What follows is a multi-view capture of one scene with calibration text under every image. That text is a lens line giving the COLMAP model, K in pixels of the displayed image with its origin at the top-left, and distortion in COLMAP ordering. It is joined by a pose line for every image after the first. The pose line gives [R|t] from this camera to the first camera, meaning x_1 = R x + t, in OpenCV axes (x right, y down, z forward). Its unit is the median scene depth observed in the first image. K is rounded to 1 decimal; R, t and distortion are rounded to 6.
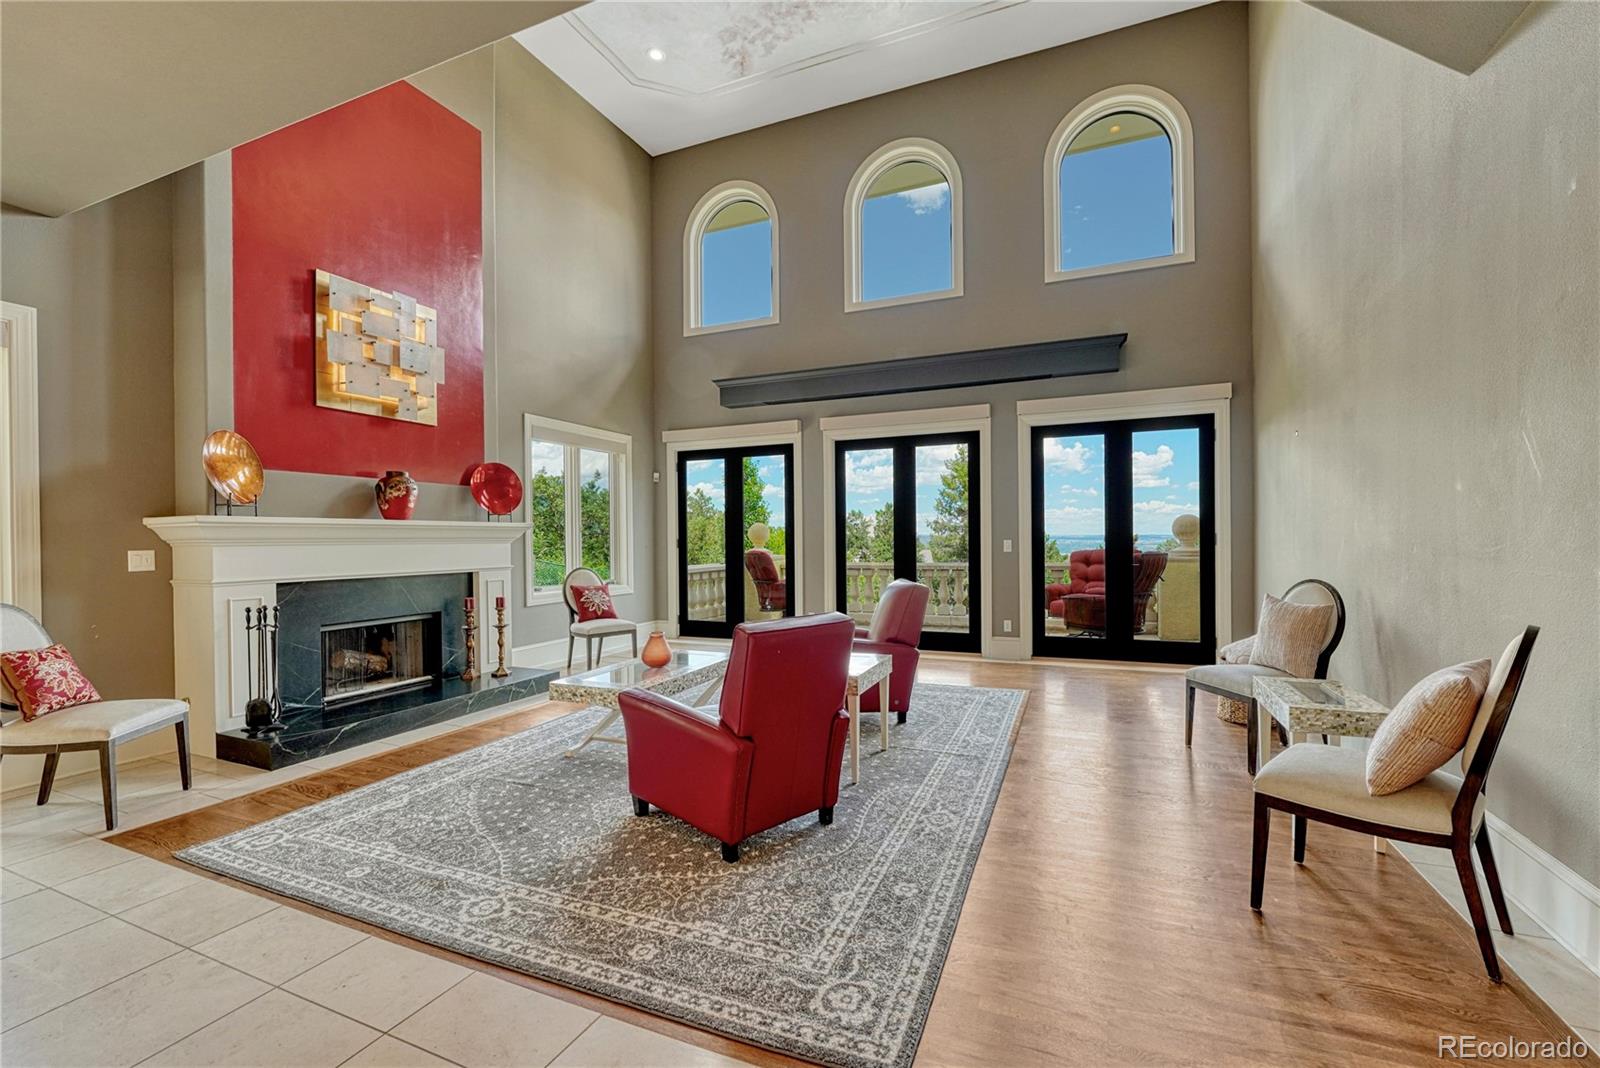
lens RADIAL K [[674.7, 0, 796.3], [0, 674.7, 541.8], [0, 0, 1]] dist [-0.010516, -0.000314]
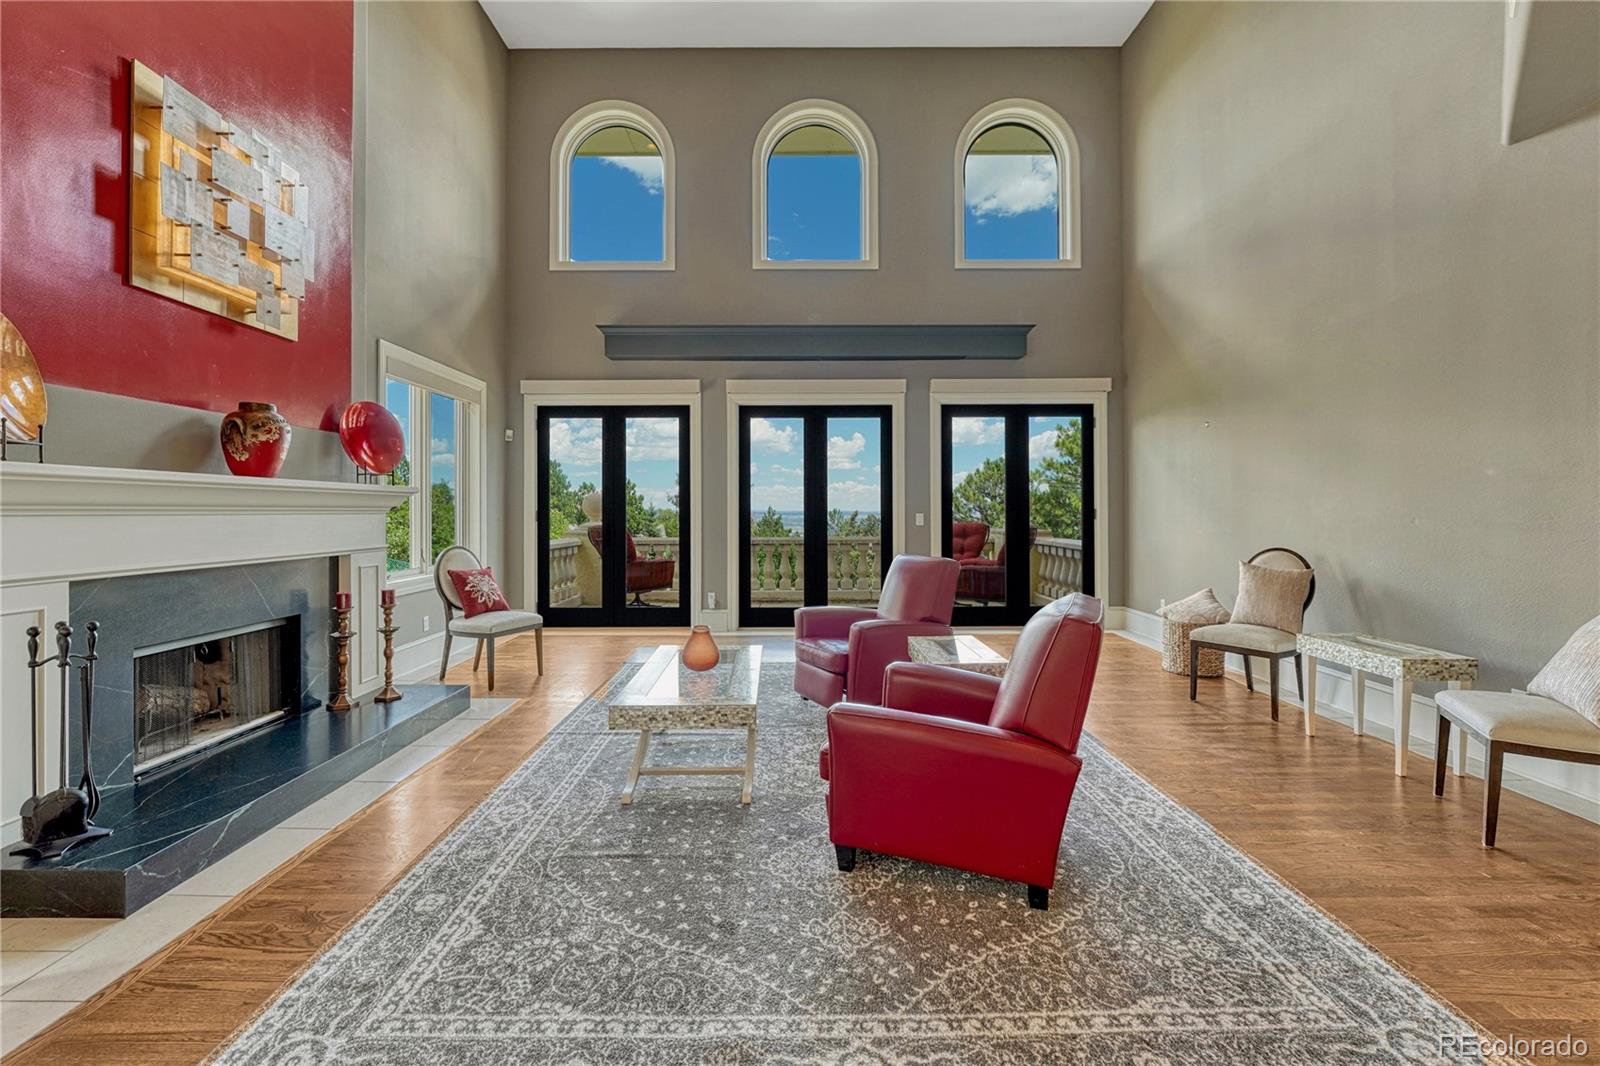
lens RADIAL K [[670.6, 0, 790.9], [0, 670.6, 507.3], [0, 0, 1]] dist [-0.010806, 0.000570]
pose [[0.918910, 0.009361, 0.394357, -0.370970], [-0.003961, 0.999887, -0.014505, 0.003707], [-0.394448, 0.011767, 0.918843, 0.201490]]
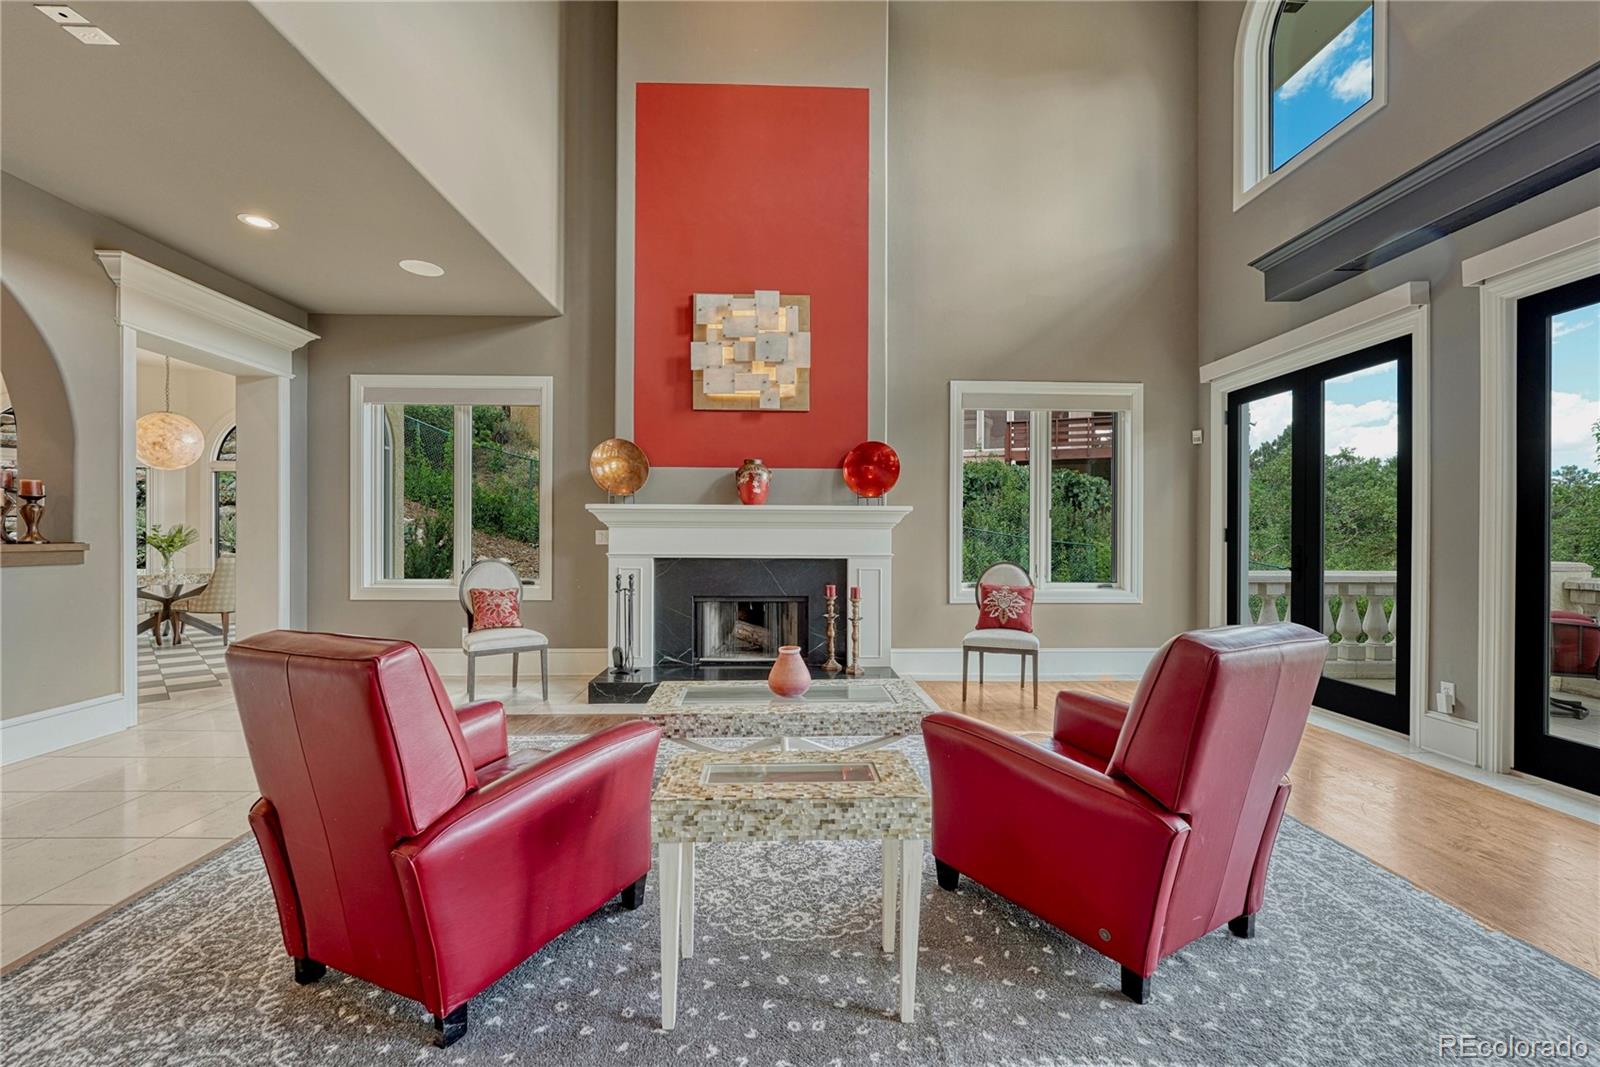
lens RADIAL K [[654.5, 0, 794.5], [0, 654.5, 535.8], [0, 0, 1]] dist [-0.017165, 0.006988]
pose [[0.423094, 0.011408, -0.906014, 0.374331], [-0.013437, 0.999890, 0.006315, 0.008722], [0.905986, 0.009503, 0.423200, 0.623258]]
